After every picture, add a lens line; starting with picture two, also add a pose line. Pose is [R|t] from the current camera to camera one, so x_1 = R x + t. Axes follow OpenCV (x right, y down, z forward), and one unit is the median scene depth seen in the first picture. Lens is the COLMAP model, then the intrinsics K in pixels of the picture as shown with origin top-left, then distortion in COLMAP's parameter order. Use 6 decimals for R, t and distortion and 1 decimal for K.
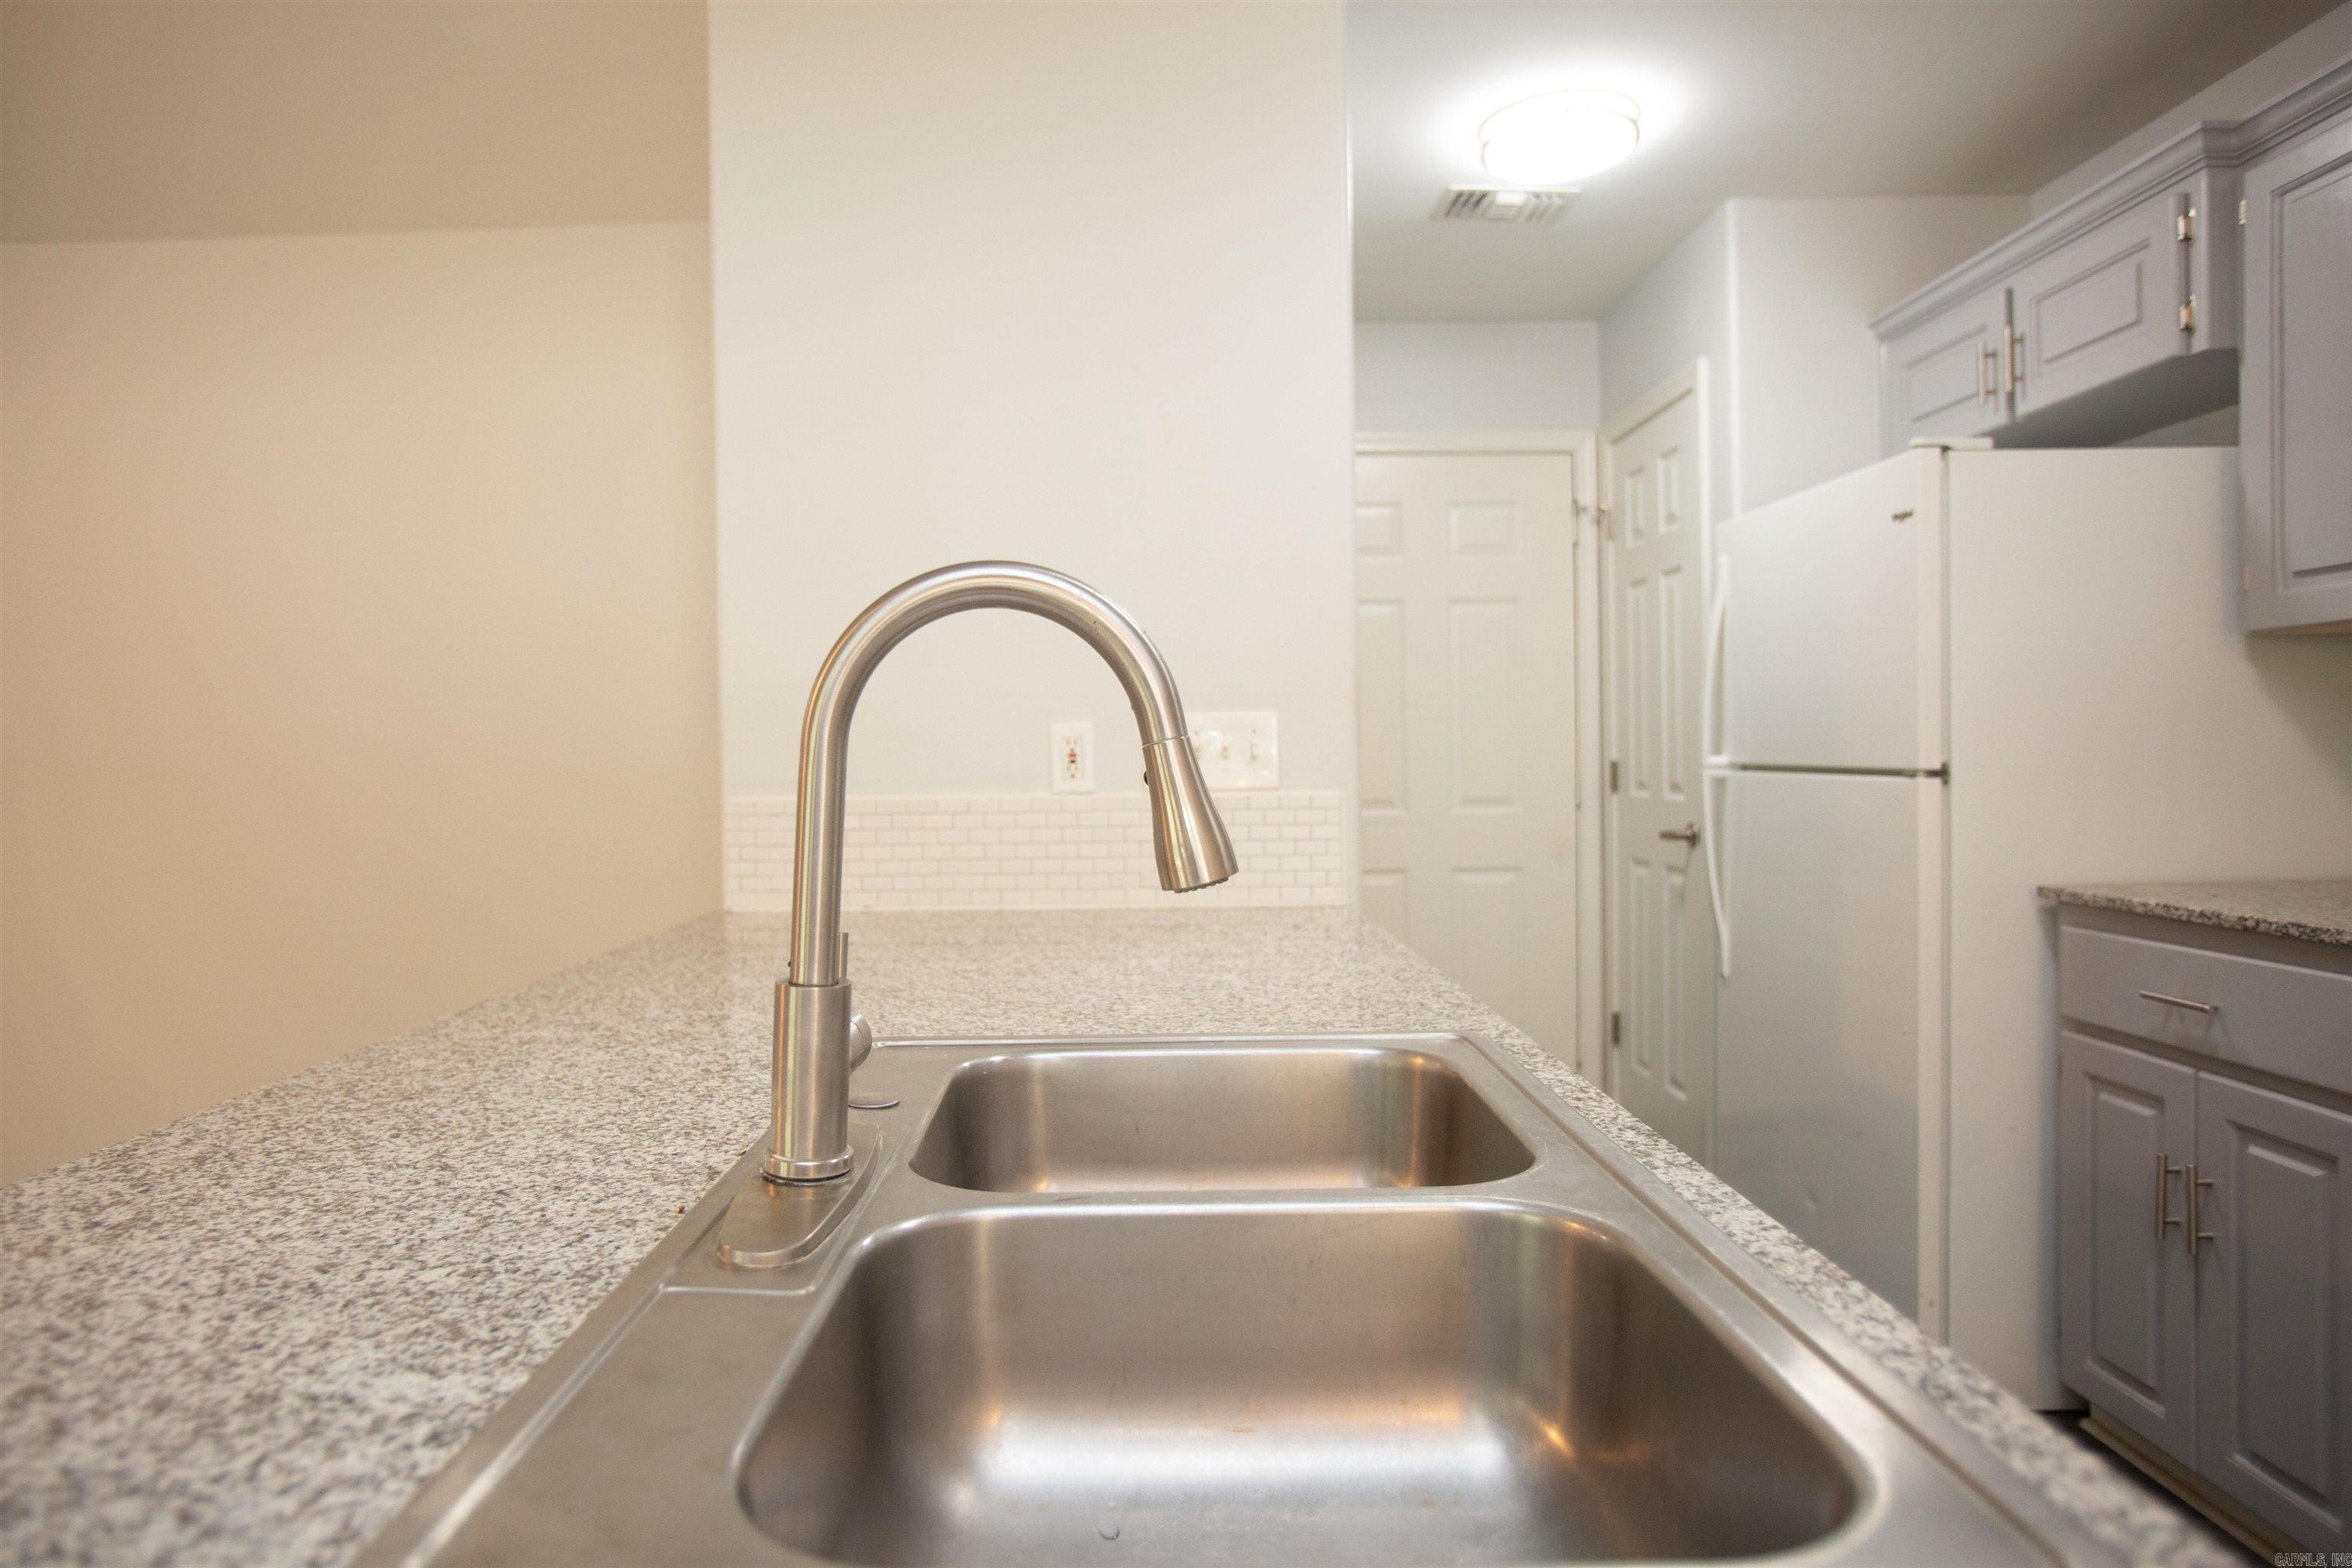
lens RADIAL K [[1378.6, 0, 1116.4], [0, 1378.6, 770.5], [0, 0, 1]] dist [-0.052800, 0.030987]
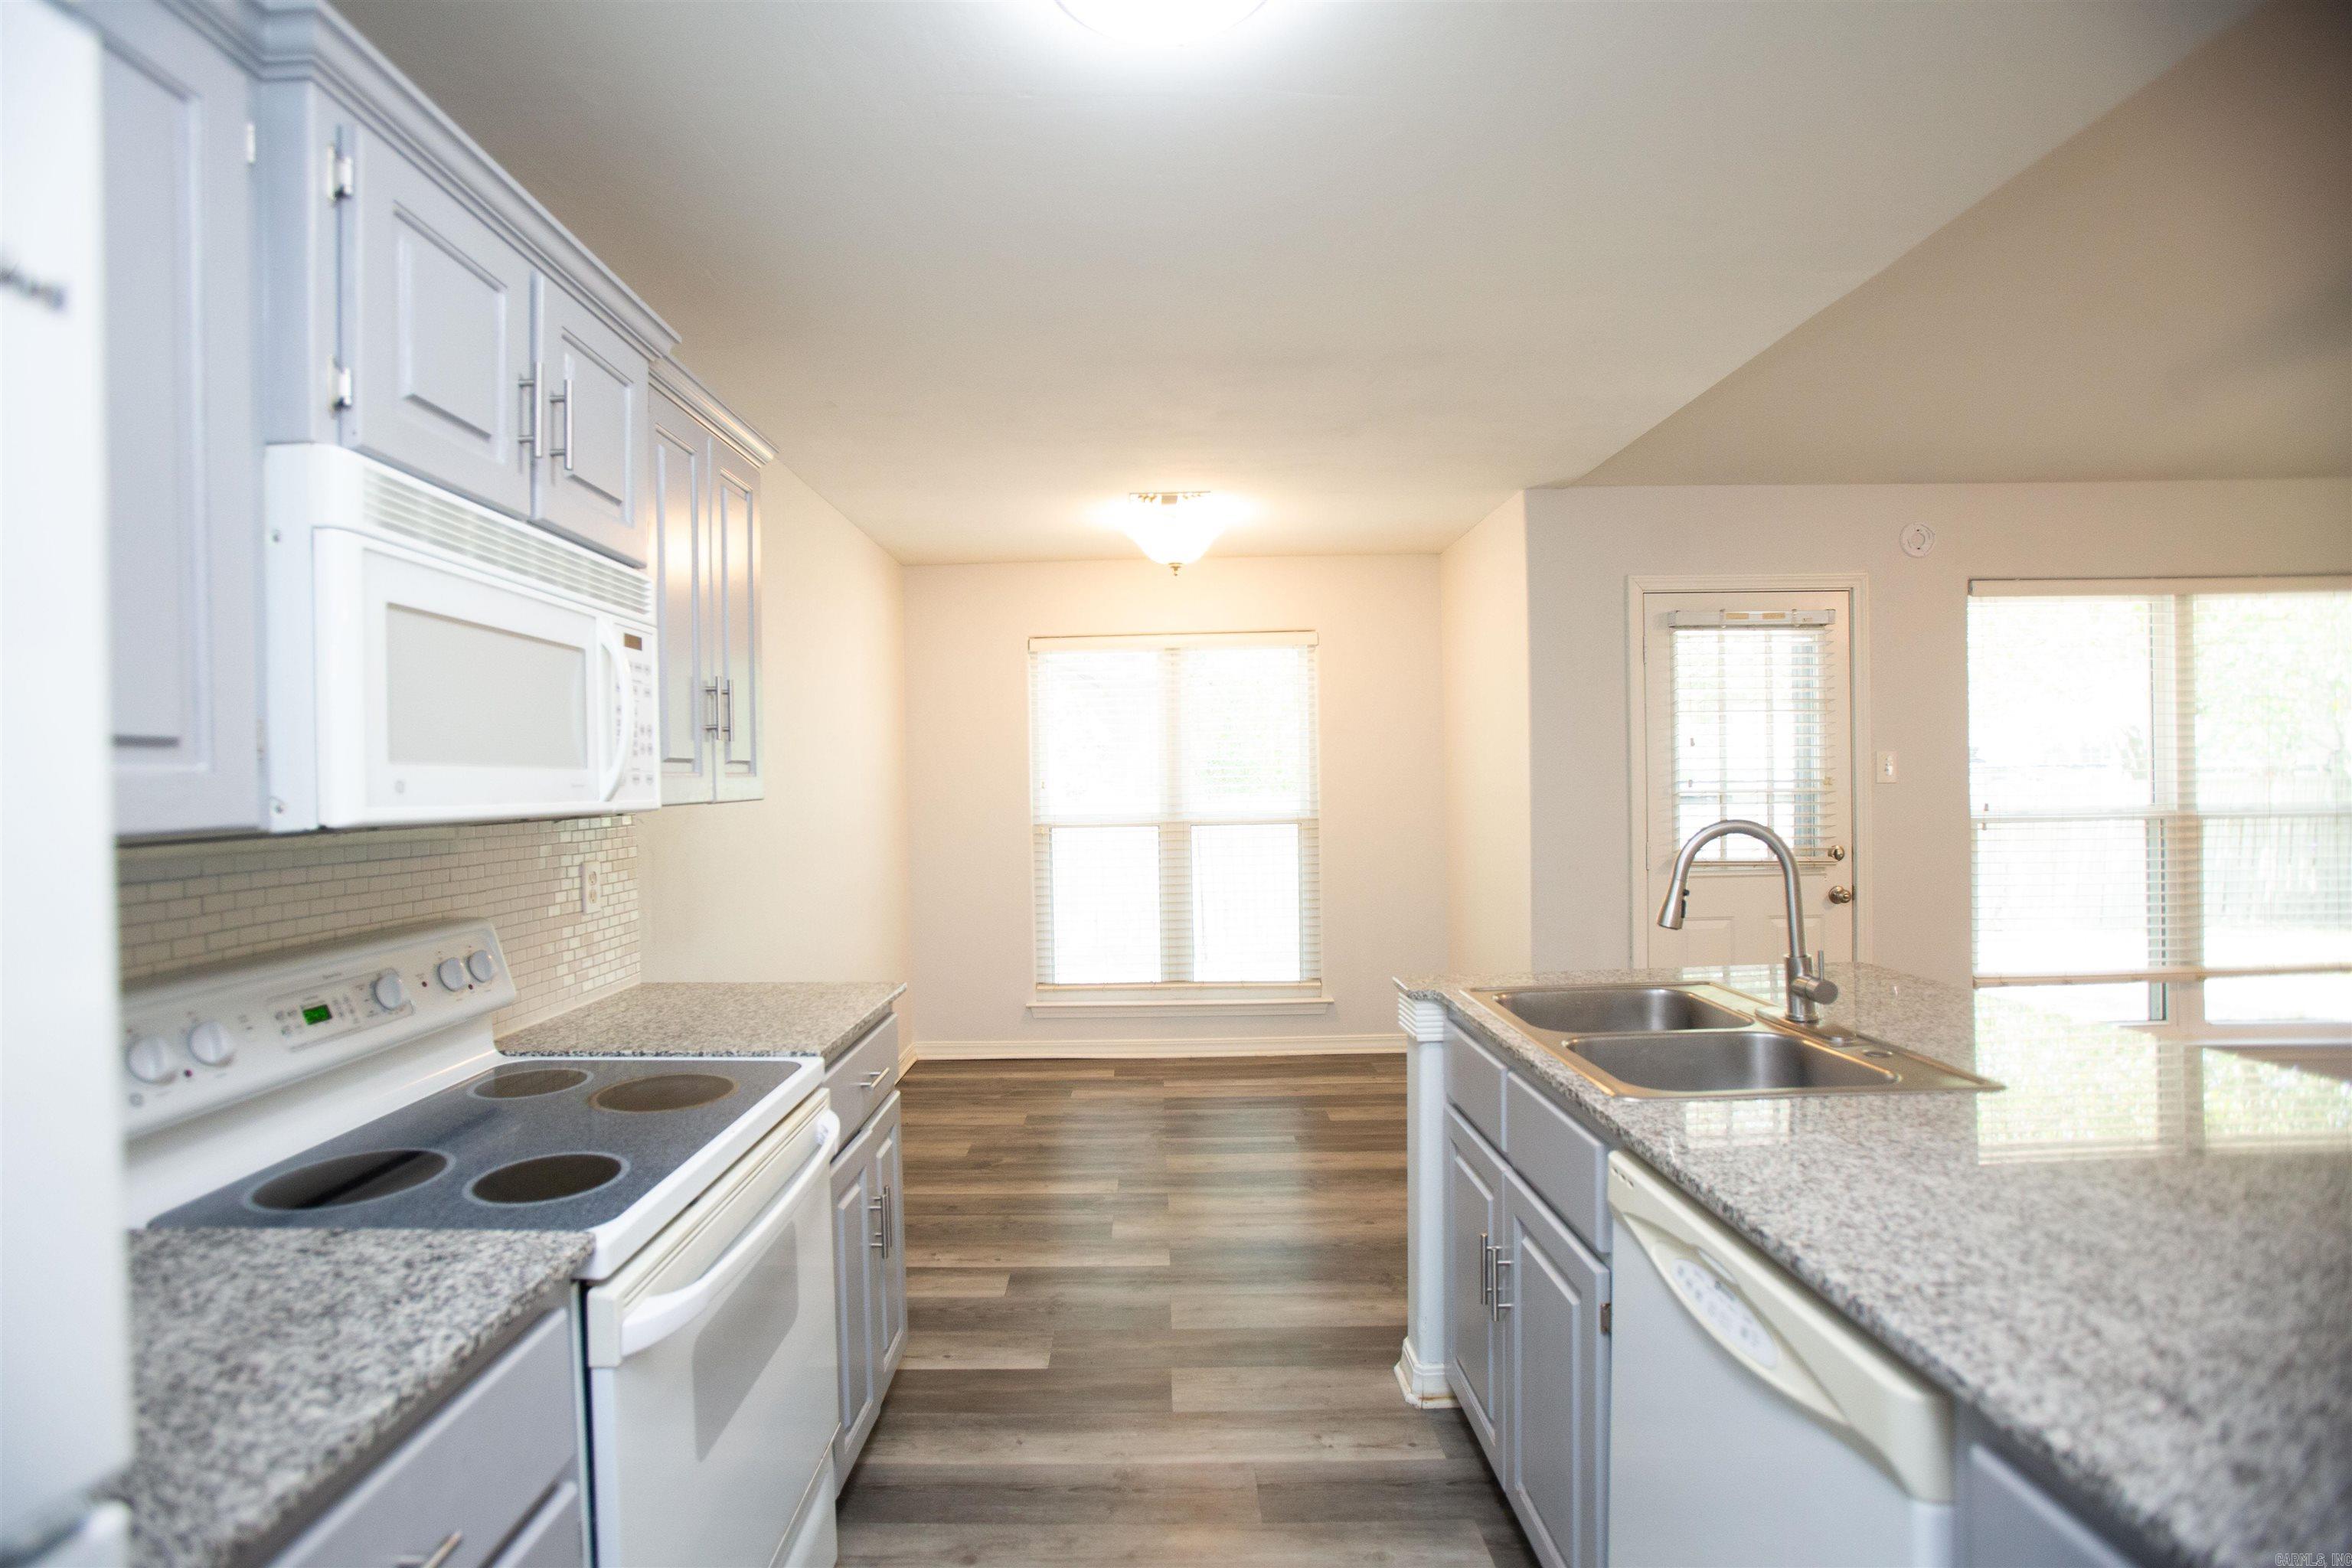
lens RADIAL K [[1099.5, 0, 1128.4], [0, 1099.5, 781.2], [0, 0, 1]] dist [-0.080789, 0.038884]
pose [[-0.999308, 0.037166, 0.001114, 0.413141], [0.037179, 0.999192, 0.015255, -0.109366], [-0.000546, 0.015286, -0.999883, 1.148880]]
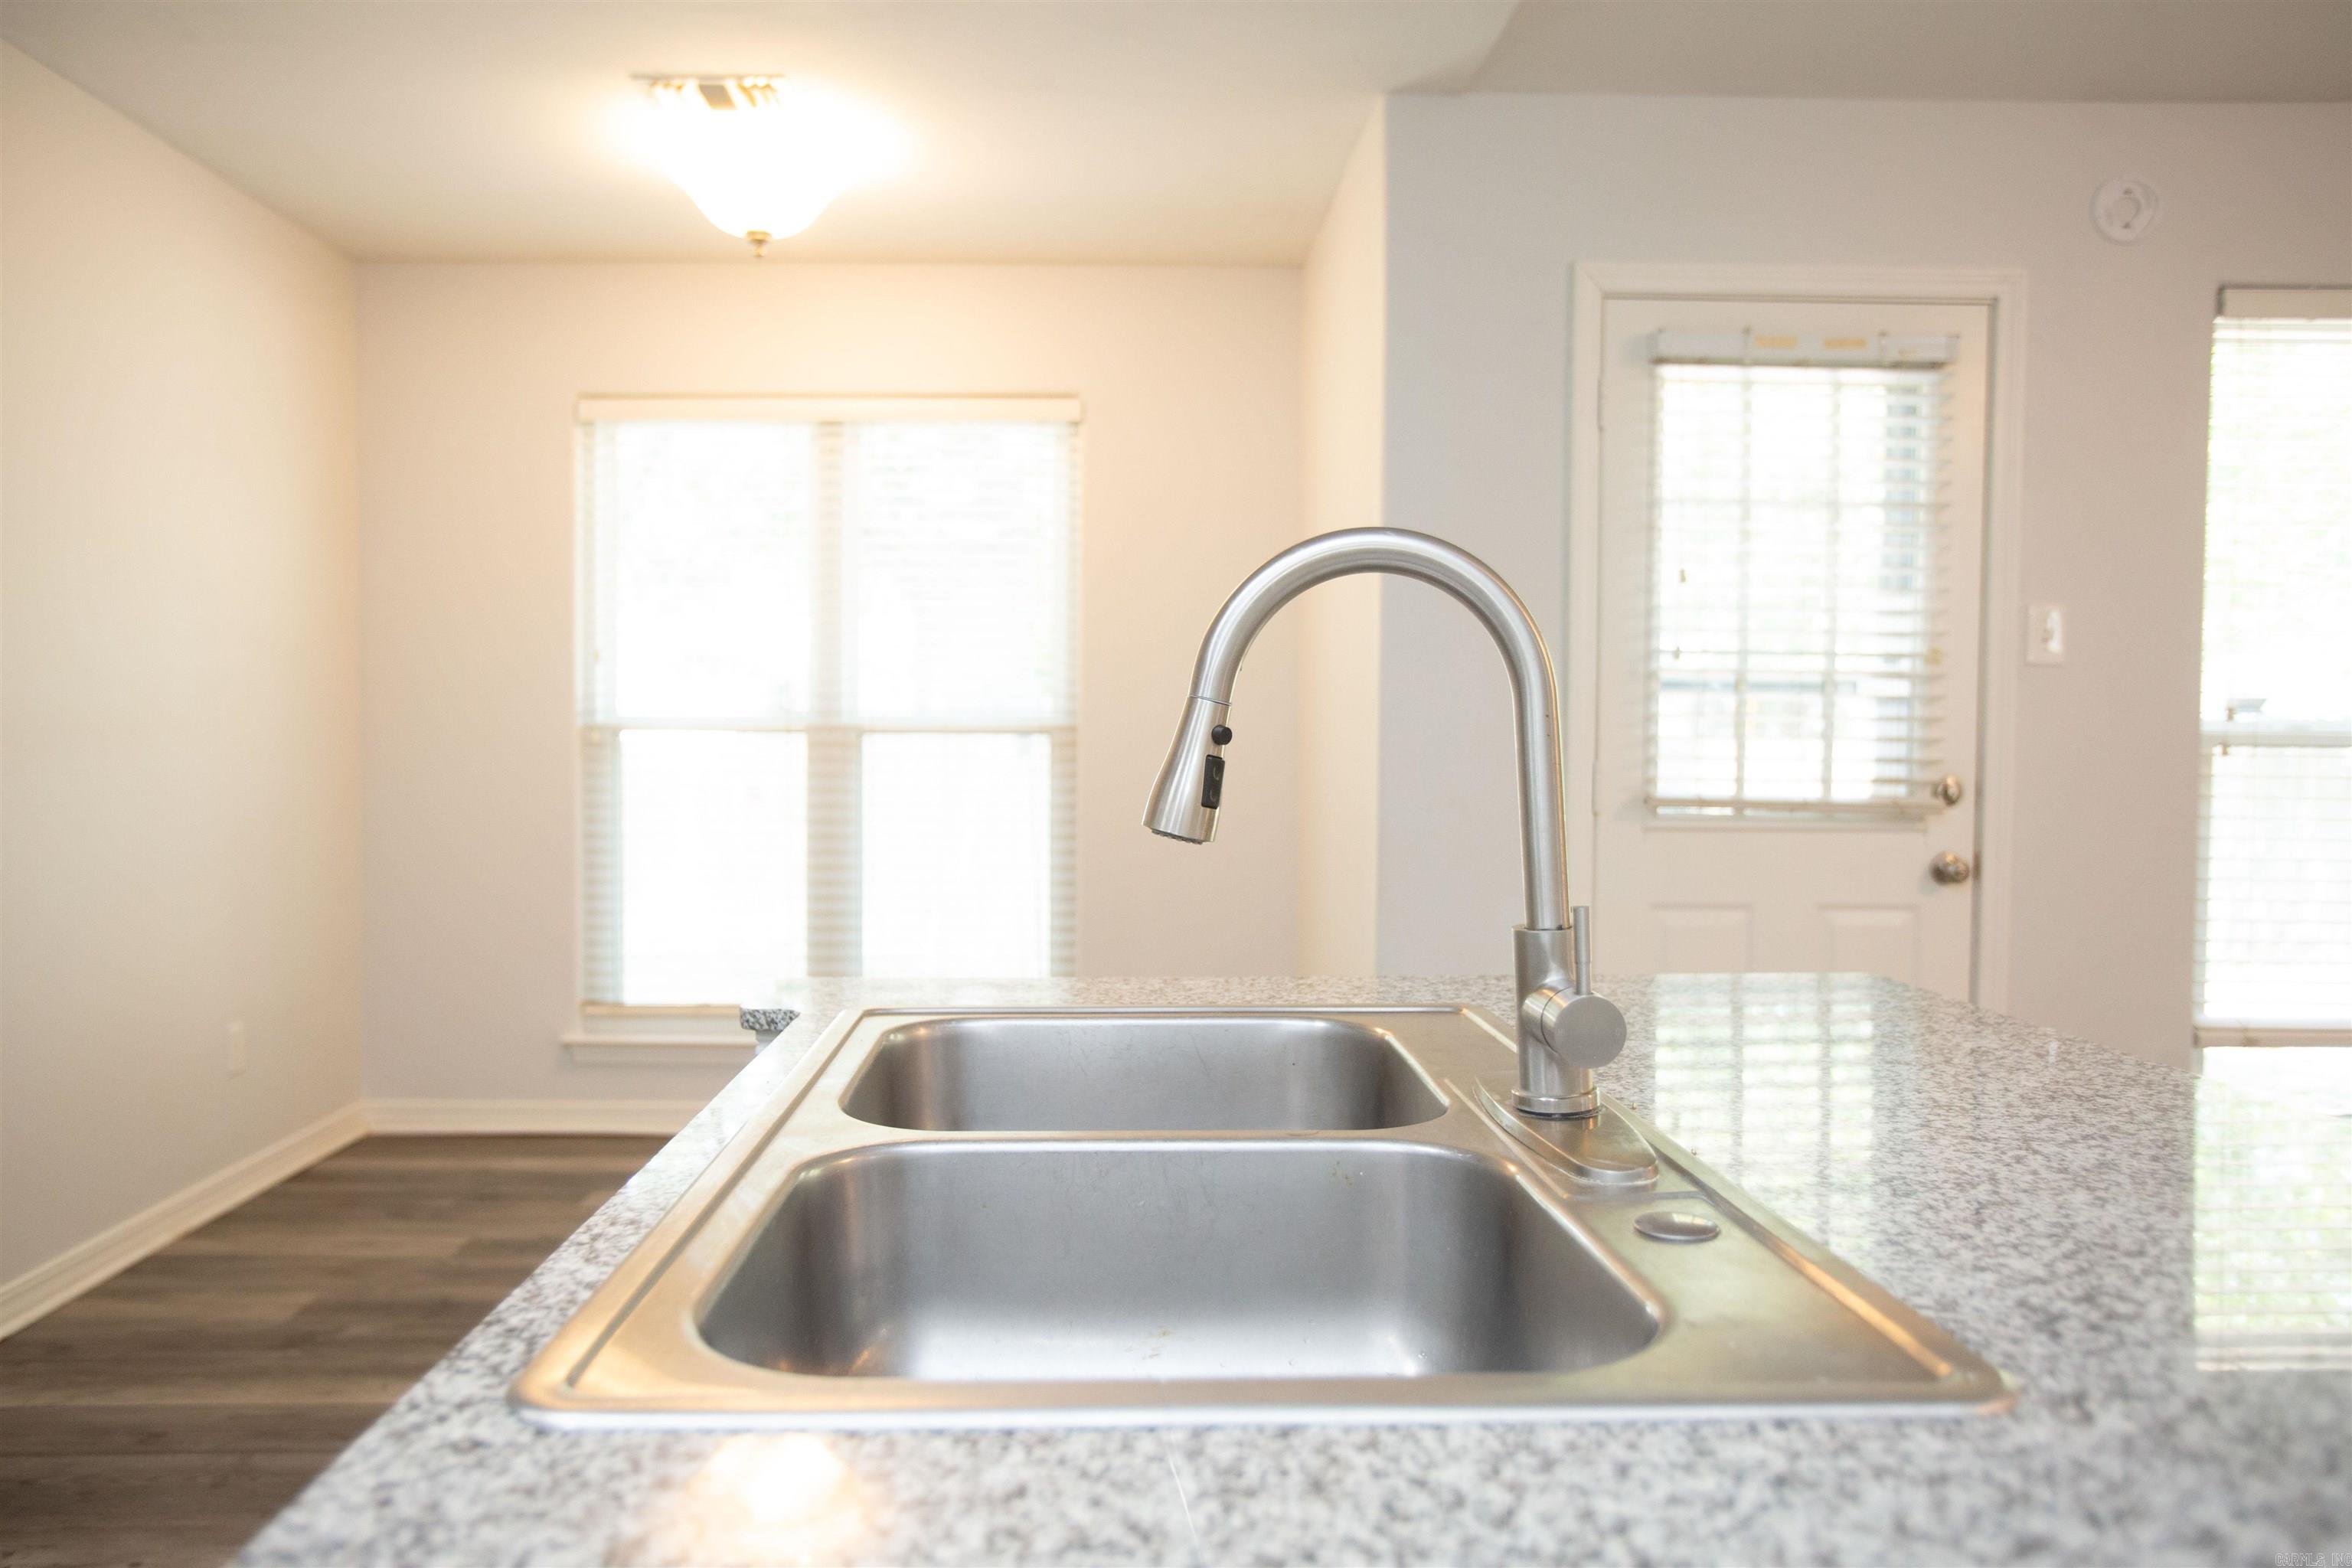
lens RADIAL K [[1586.0, 0, 1120.9], [0, 1586.0, 773.0], [0, 0, 1]] dist [-0.065503, 0.072043]
pose [[-0.999181, 0.013732, -0.038065, 0.044878], [0.012075, 0.998983, 0.043430, -0.007676], [0.038623, 0.042935, -0.998331, 0.755201]]
